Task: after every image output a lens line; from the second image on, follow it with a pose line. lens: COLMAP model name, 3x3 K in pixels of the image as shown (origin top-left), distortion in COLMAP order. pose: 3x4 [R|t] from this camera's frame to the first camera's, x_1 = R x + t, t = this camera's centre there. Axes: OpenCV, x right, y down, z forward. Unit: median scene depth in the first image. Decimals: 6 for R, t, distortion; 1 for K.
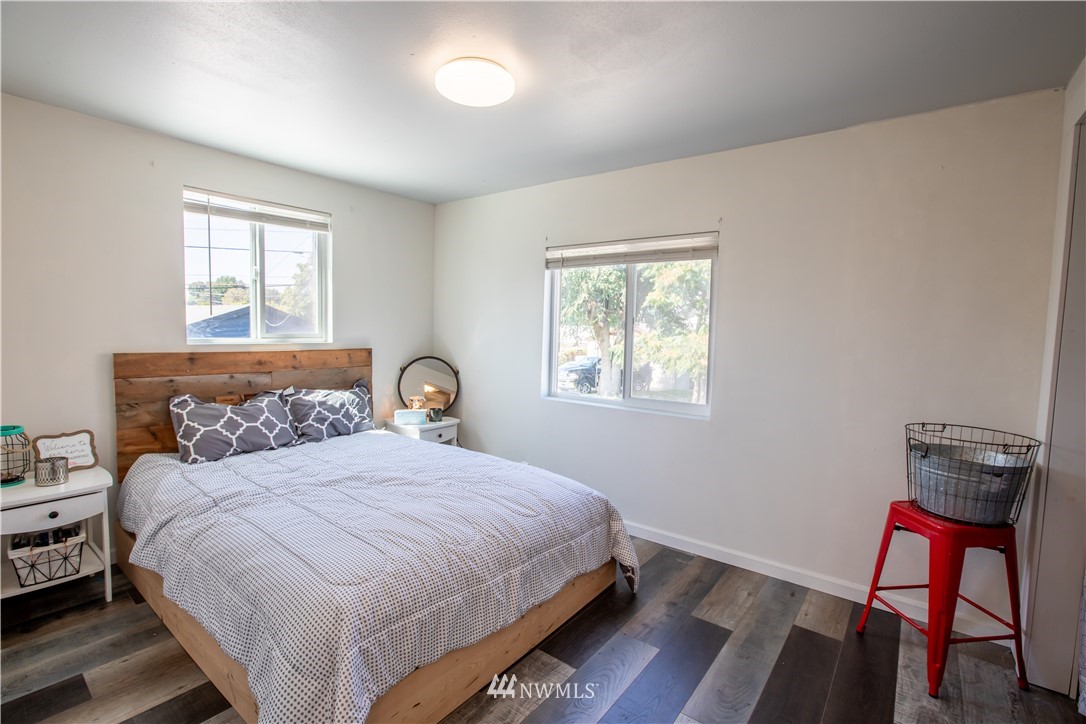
lens RADIAL K [[507.5, 0, 543.0], [0, 507.5, 362.0], [0, 0, 1]] dist [-0.048142, 0.012870]
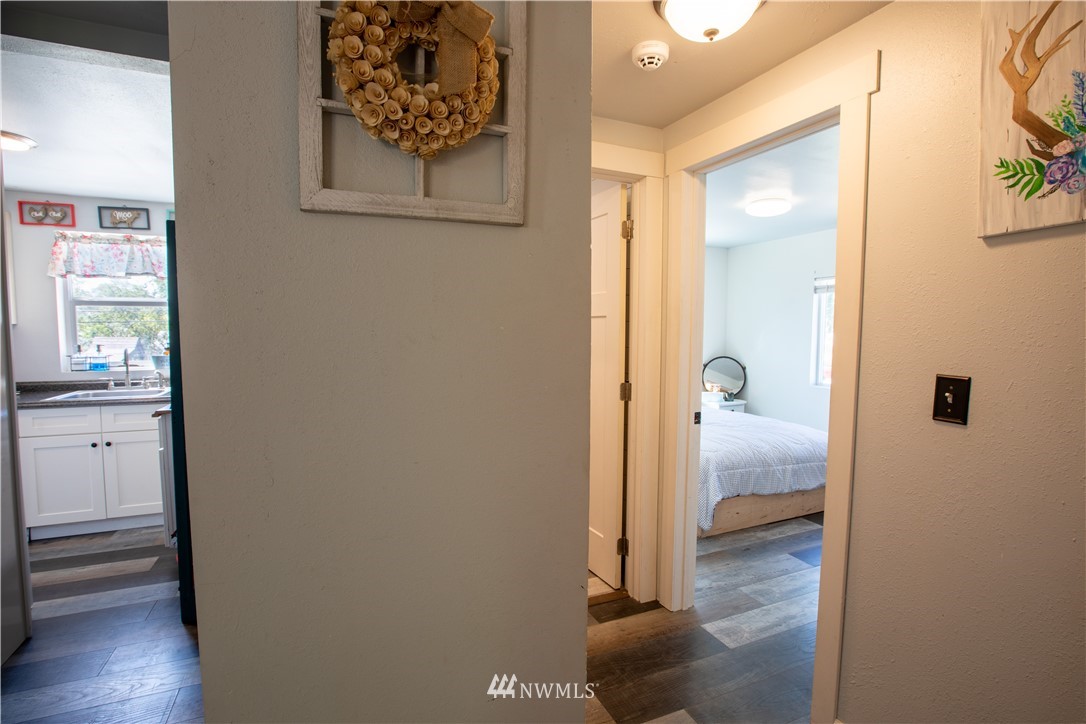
lens RADIAL K [[507.5, 0, 543.0], [0, 507.5, 362.0], [0, 0, 1]] dist [-0.048142, 0.012870]
pose [[0.873099, 0.012335, -0.487386, 0.045637], [-0.017844, 0.999819, -0.006660, 0.045104], [0.487216, 0.014512, 0.873161, -0.974572]]
